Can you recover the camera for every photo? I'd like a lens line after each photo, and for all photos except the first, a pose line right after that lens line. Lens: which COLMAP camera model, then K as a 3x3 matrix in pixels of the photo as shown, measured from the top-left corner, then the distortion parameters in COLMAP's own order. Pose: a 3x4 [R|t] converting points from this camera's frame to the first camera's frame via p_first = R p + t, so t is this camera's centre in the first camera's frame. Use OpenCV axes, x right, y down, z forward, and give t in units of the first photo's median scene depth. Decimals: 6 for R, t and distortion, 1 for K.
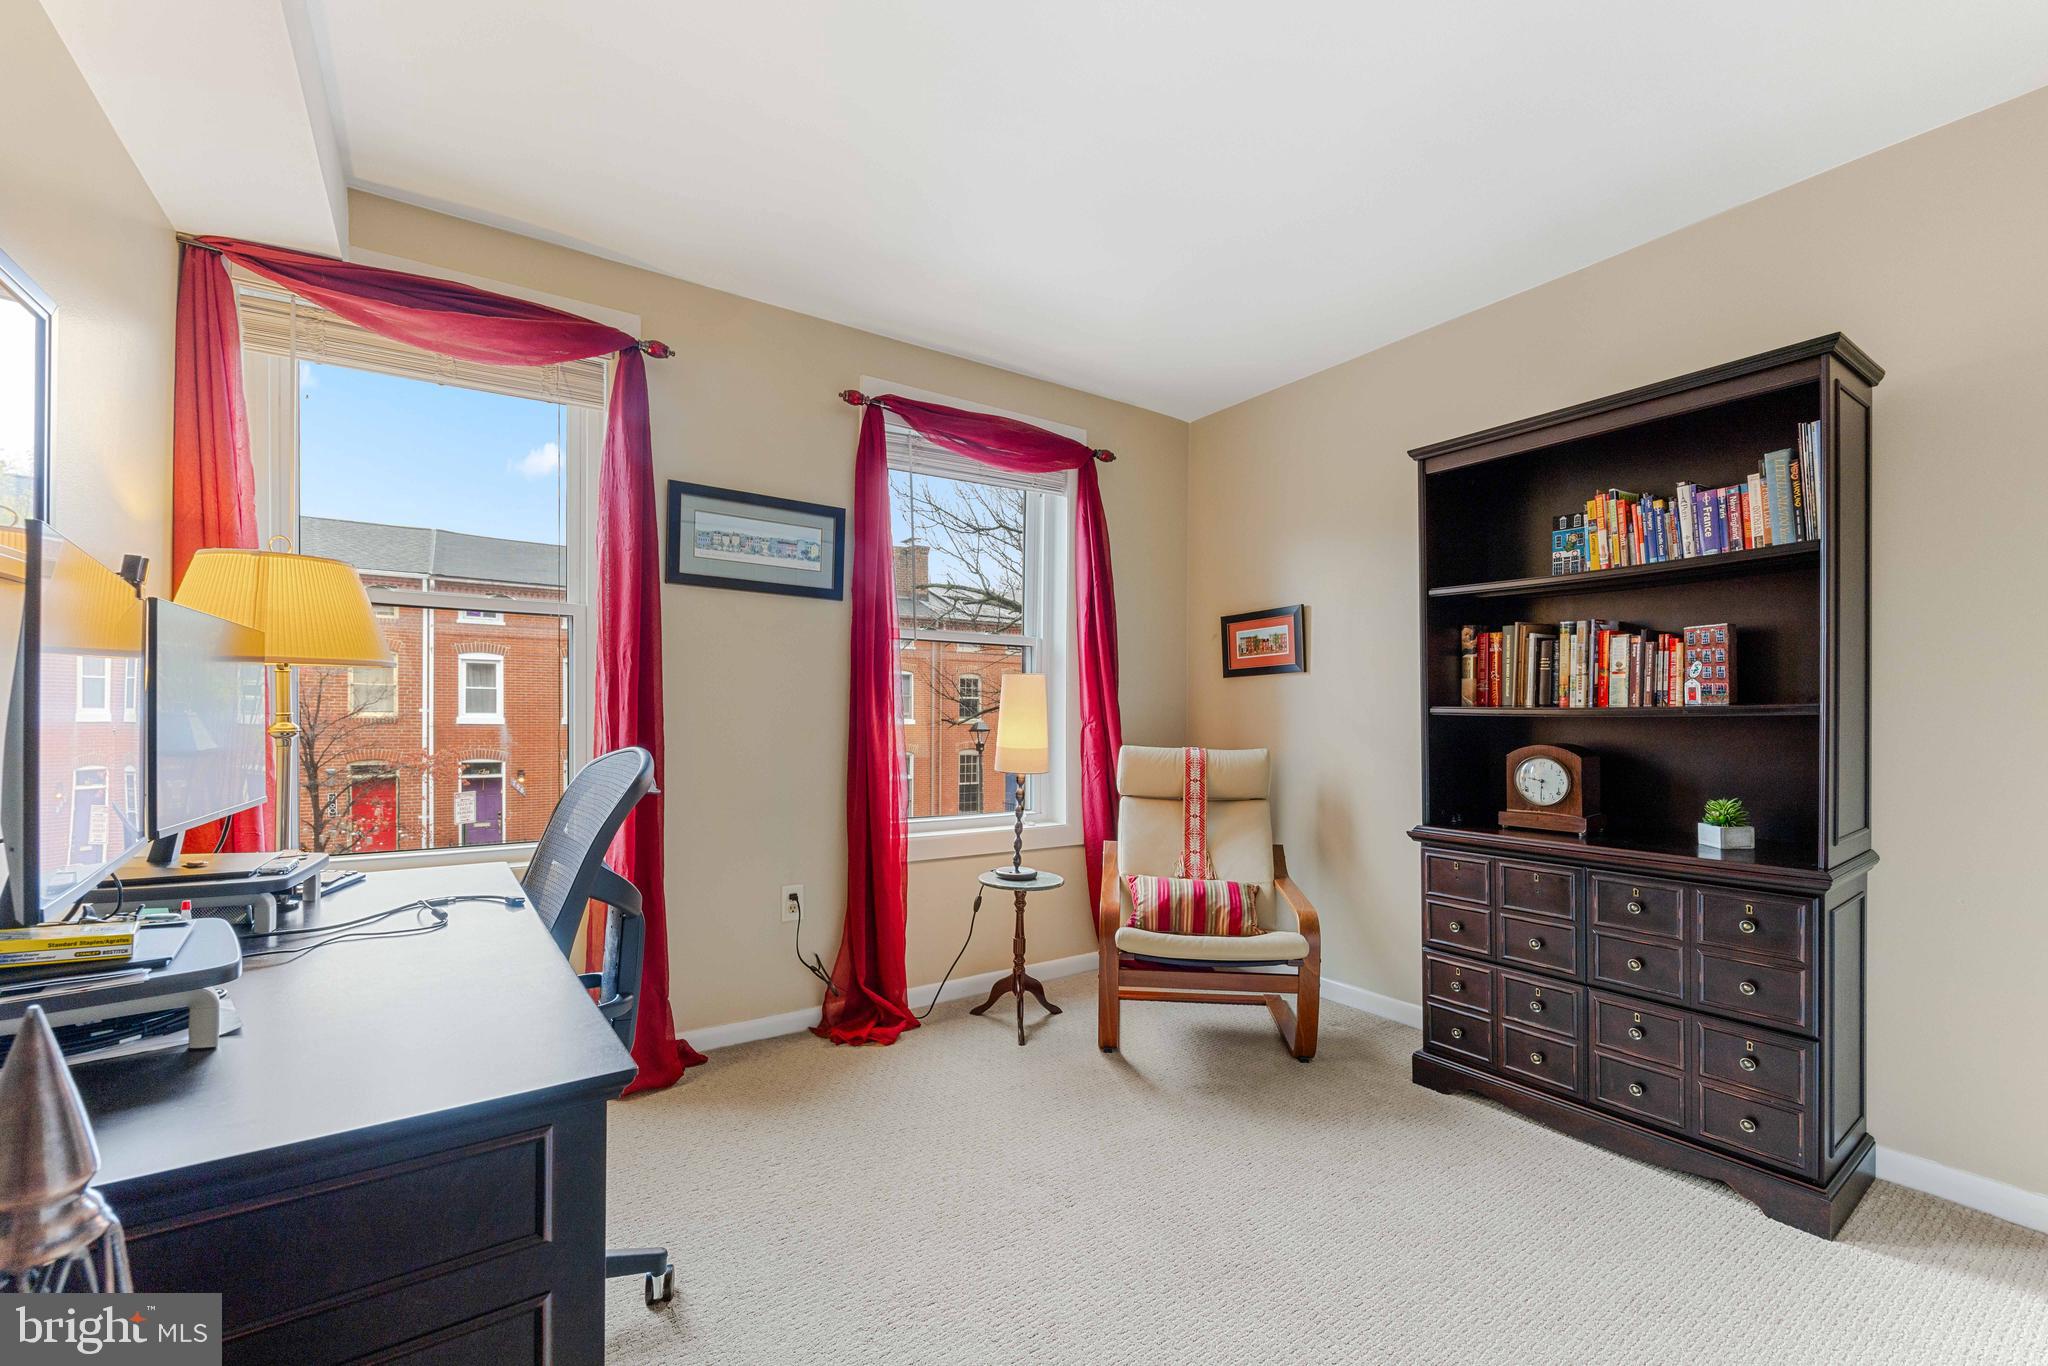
lens RADIAL K [[829.0, 0, 1021.9], [0, 829.0, 715.0], [0, 0, 1]] dist [-0.000046, -0.000164]
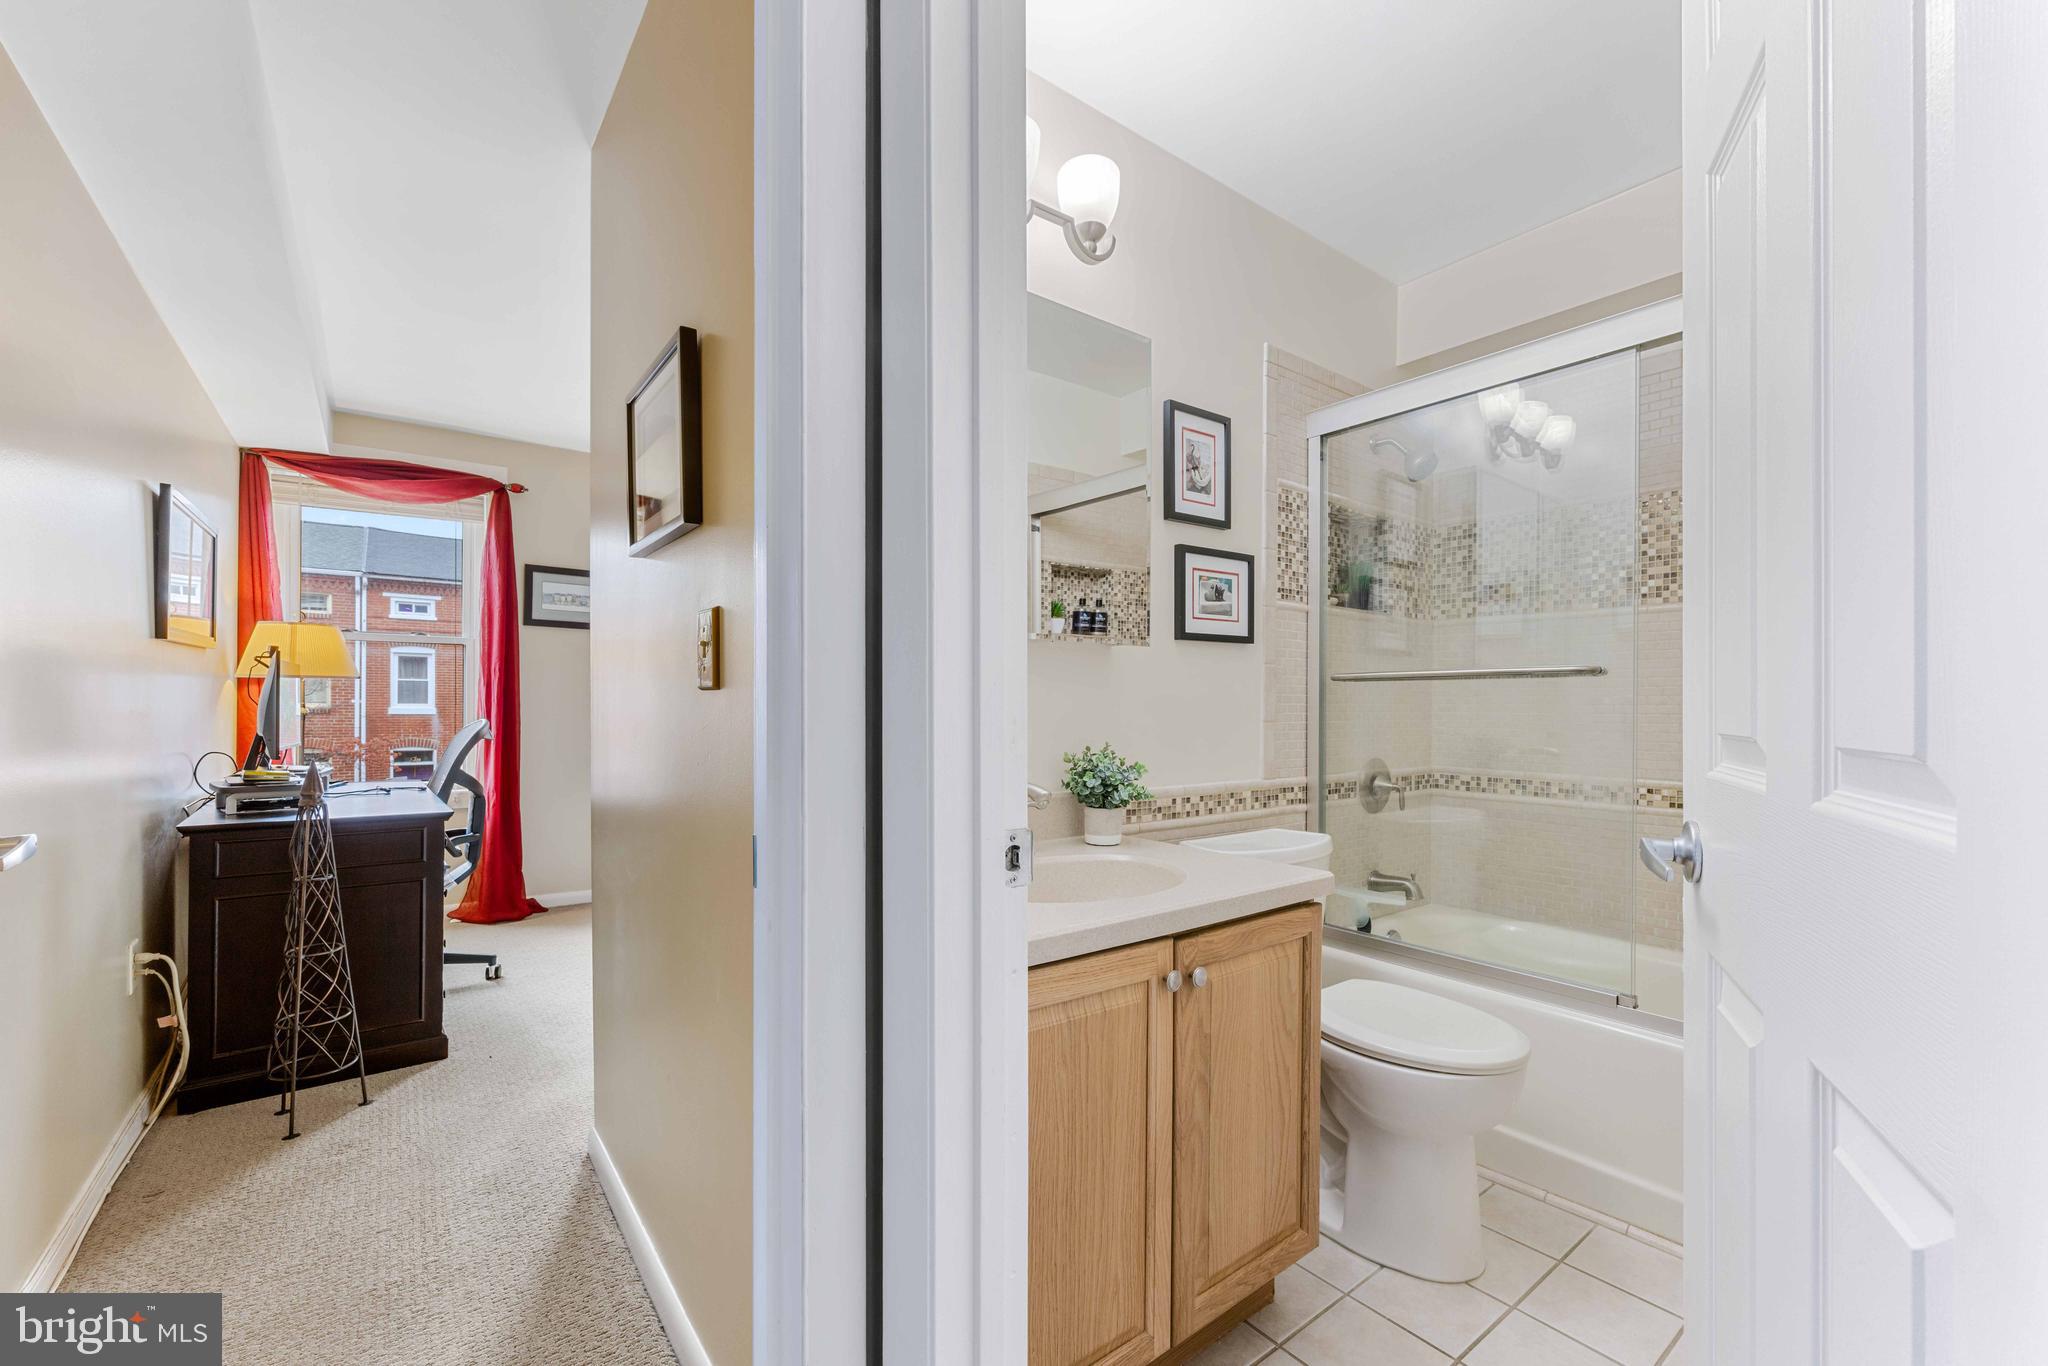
lens RADIAL K [[829.0, 0, 1022.0], [0, 829.0, 694.0], [0, 0, 1]] dist [-0.000046, -0.000164]
pose [[0.998493, -0.004117, 0.054732, 0.478887], [0.004704, 0.999933, -0.010592, 0.002231], [-0.054685, 0.010834, 0.998445, -0.717734]]
